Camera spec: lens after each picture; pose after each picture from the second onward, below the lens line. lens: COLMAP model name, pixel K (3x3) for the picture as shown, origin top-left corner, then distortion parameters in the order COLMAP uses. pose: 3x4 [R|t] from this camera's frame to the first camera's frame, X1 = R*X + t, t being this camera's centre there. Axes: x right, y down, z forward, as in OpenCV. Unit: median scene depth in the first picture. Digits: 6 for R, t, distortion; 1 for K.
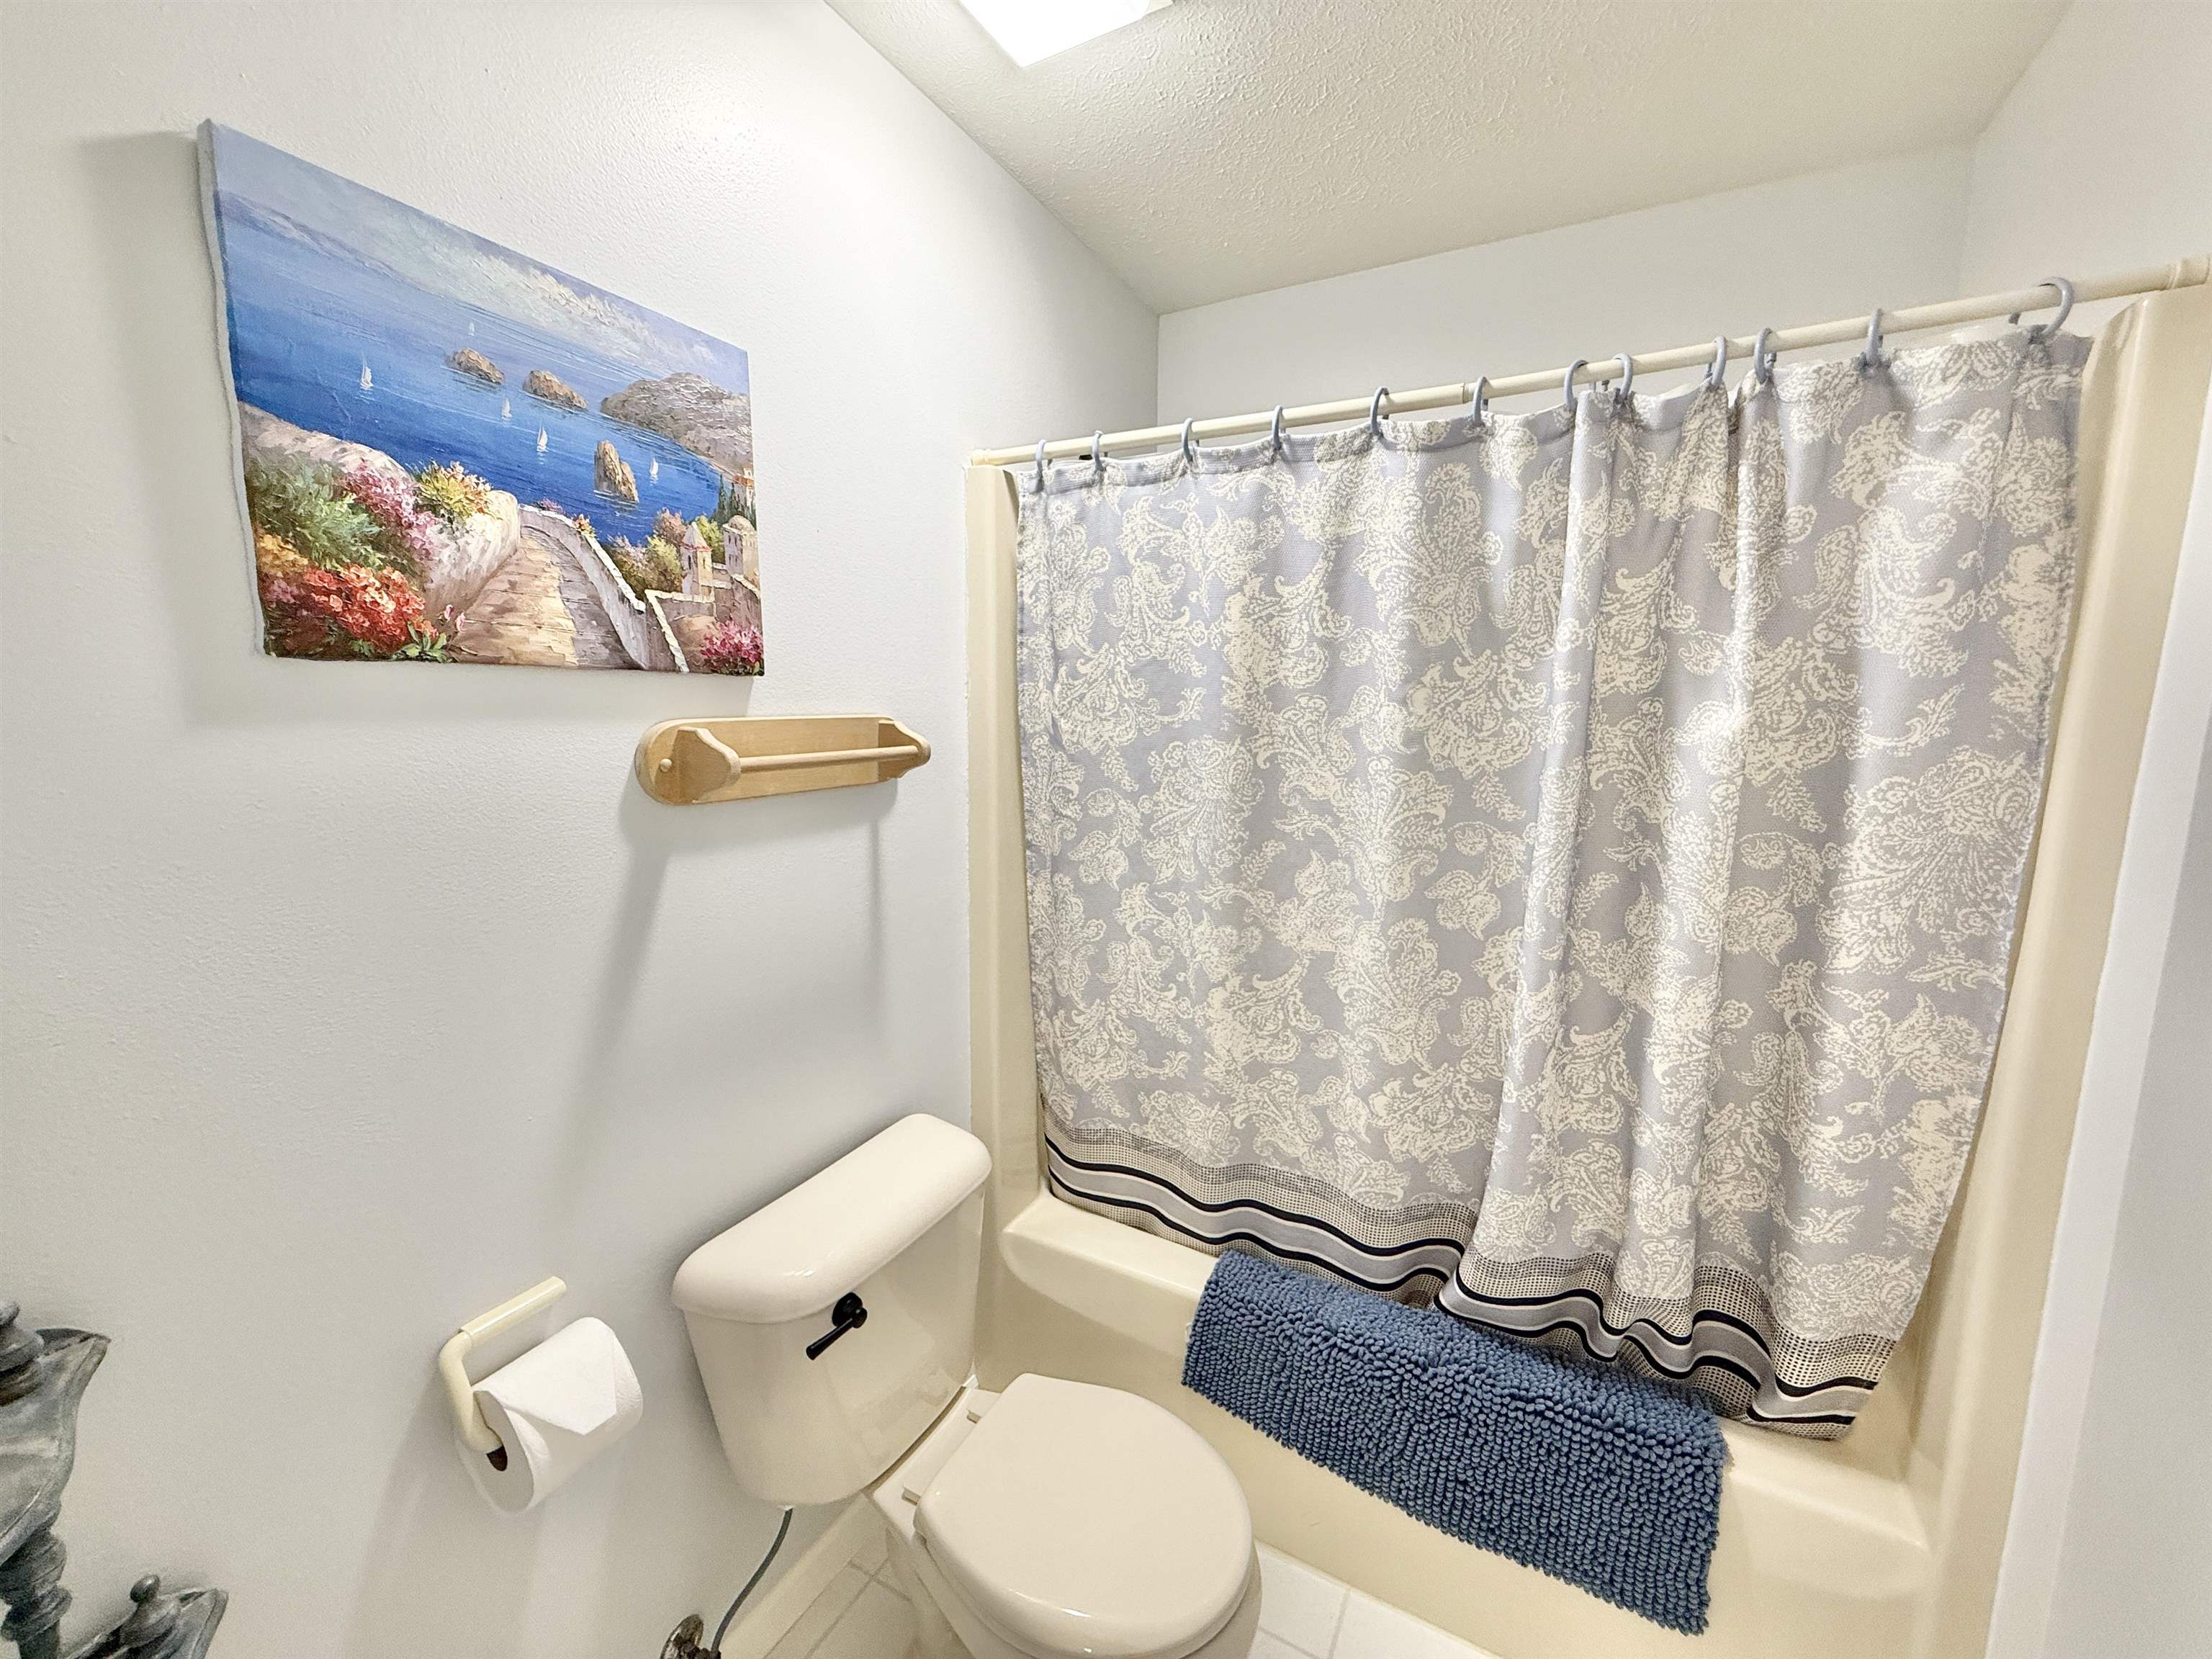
lens RADIAL K [[882.1, 0, 1093.7], [0, 882.1, 825.4], [0, 0, 1]] dist [0.003495, -0.000759]
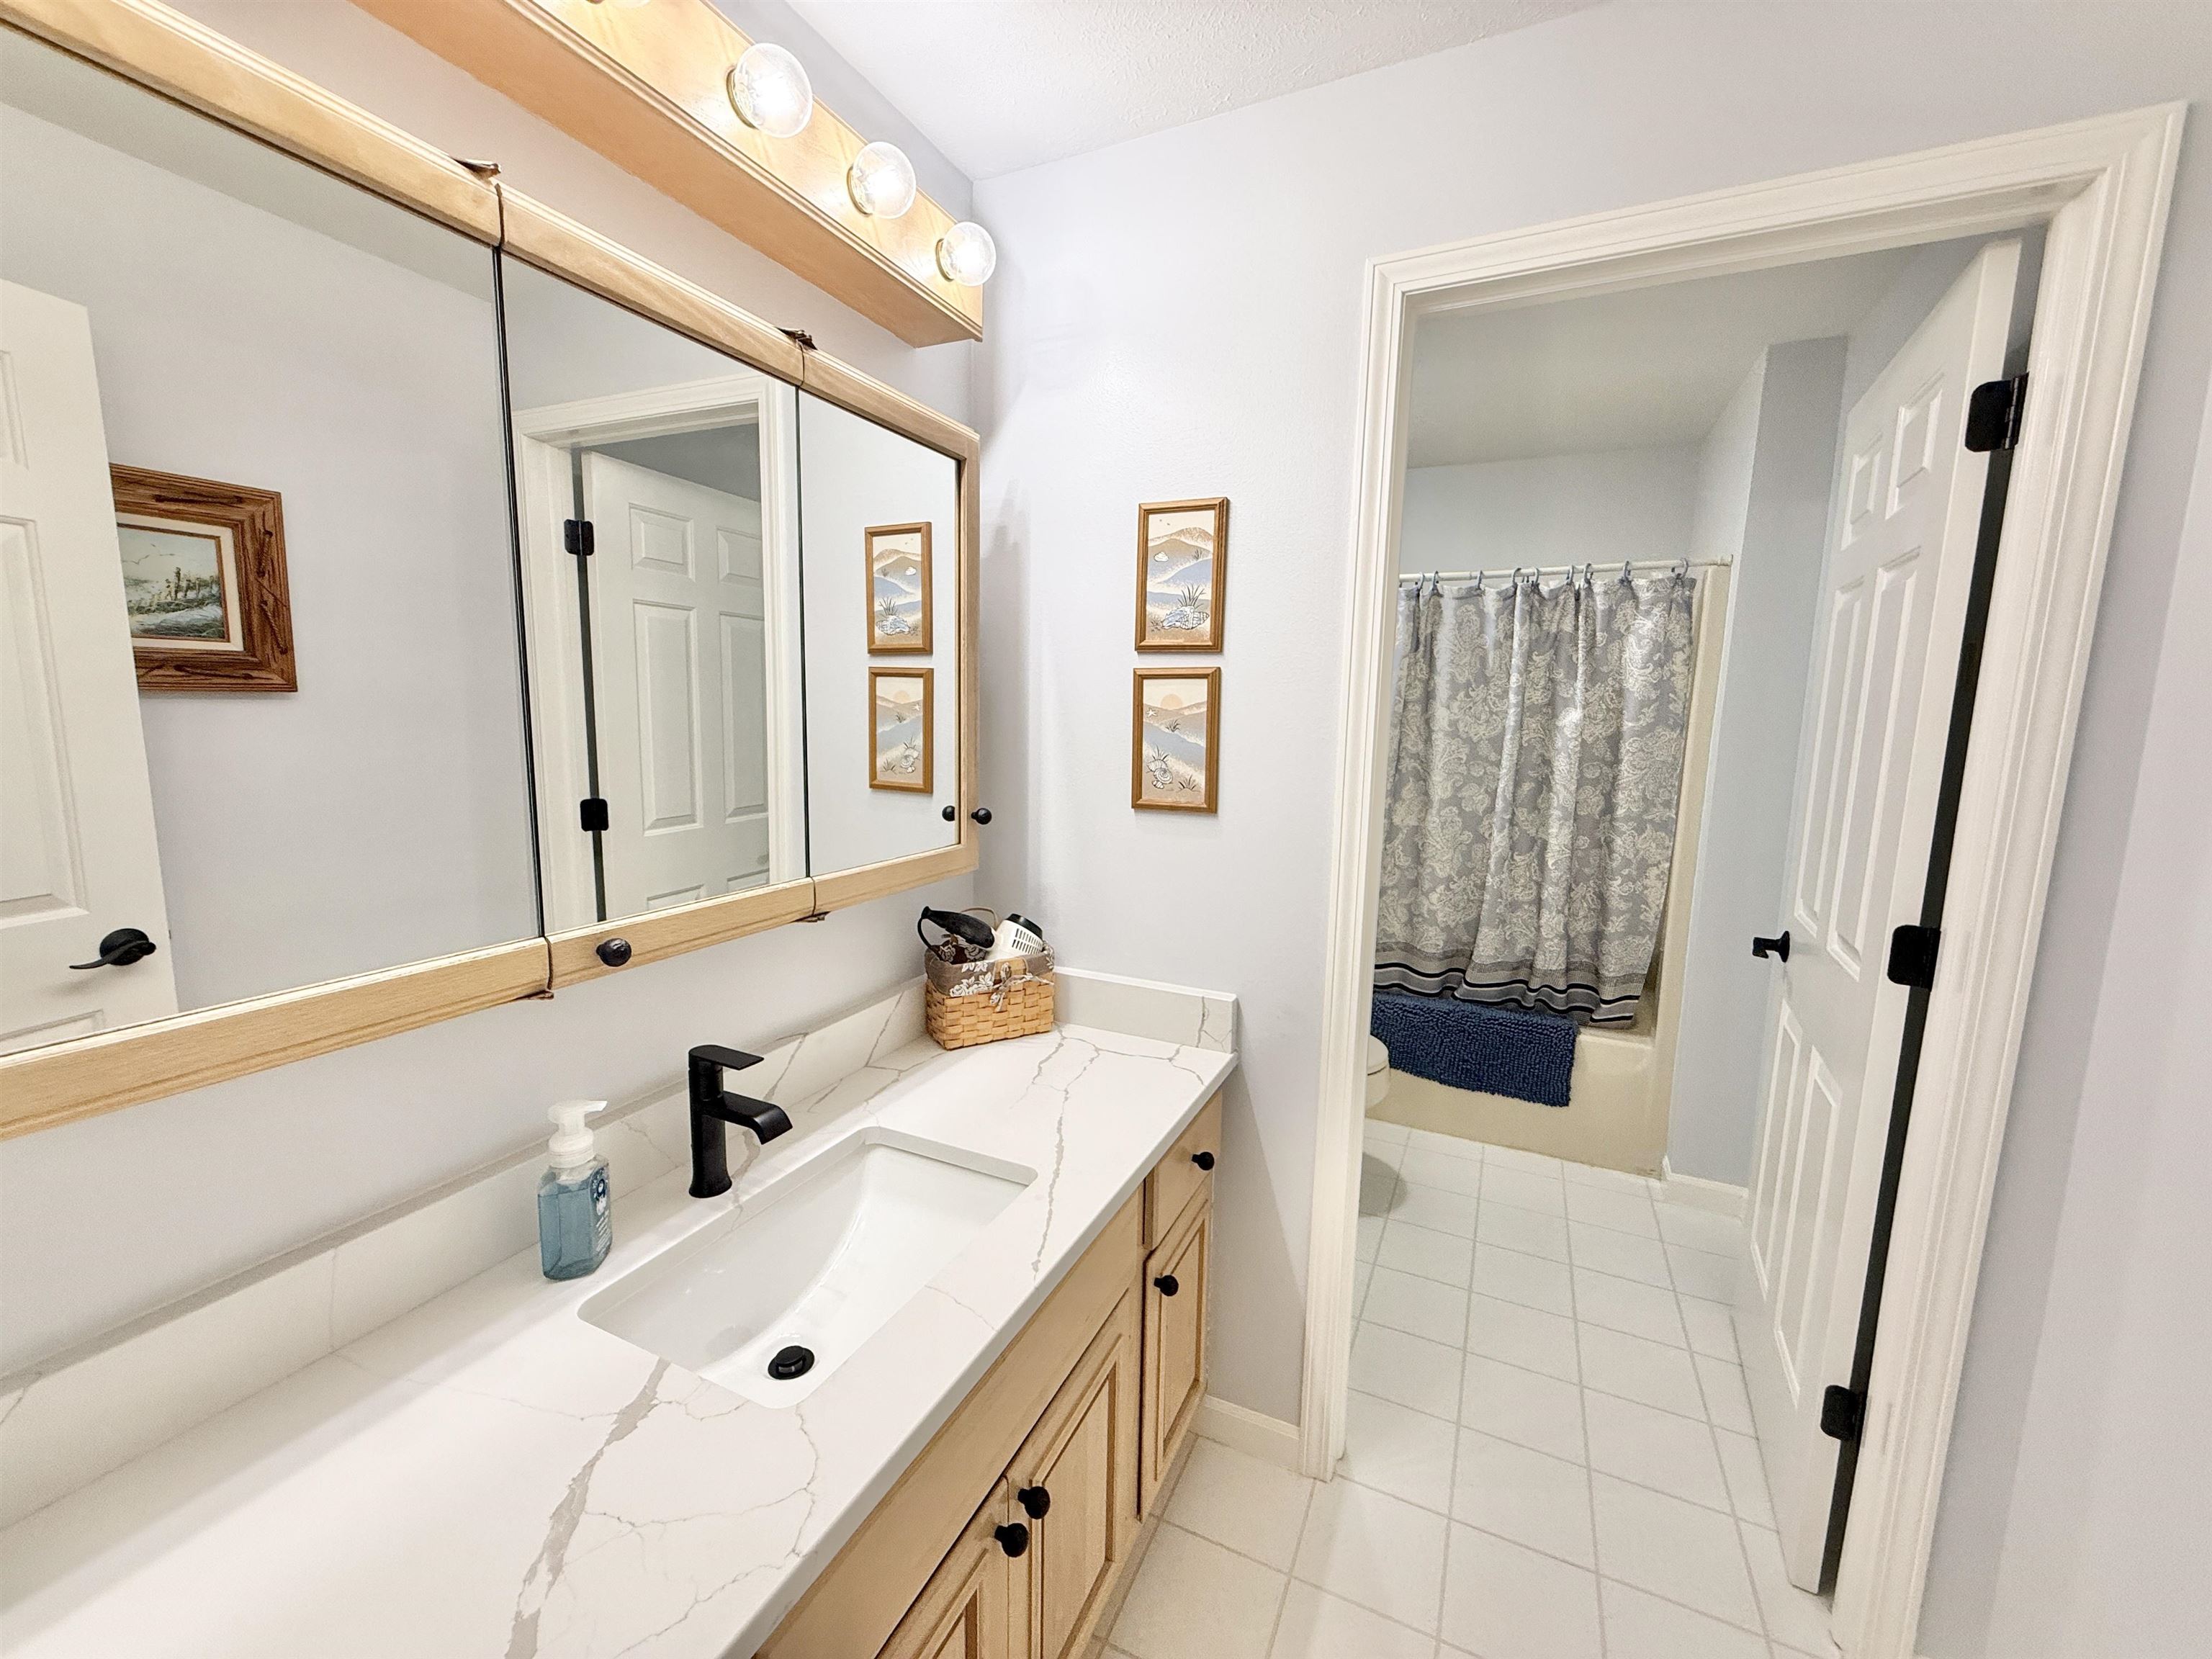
lens RADIAL K [[882.1, 0, 1106.8], [0, 882.1, 818.7], [0, 0, 1]] dist [0.003495, -0.000759]
pose [[0.996317, -0.000683, 0.085744, -0.801834], [0.001237, 0.999979, -0.006414, 0.183196], [-0.085738, 0.006497, 0.996297, -1.344041]]
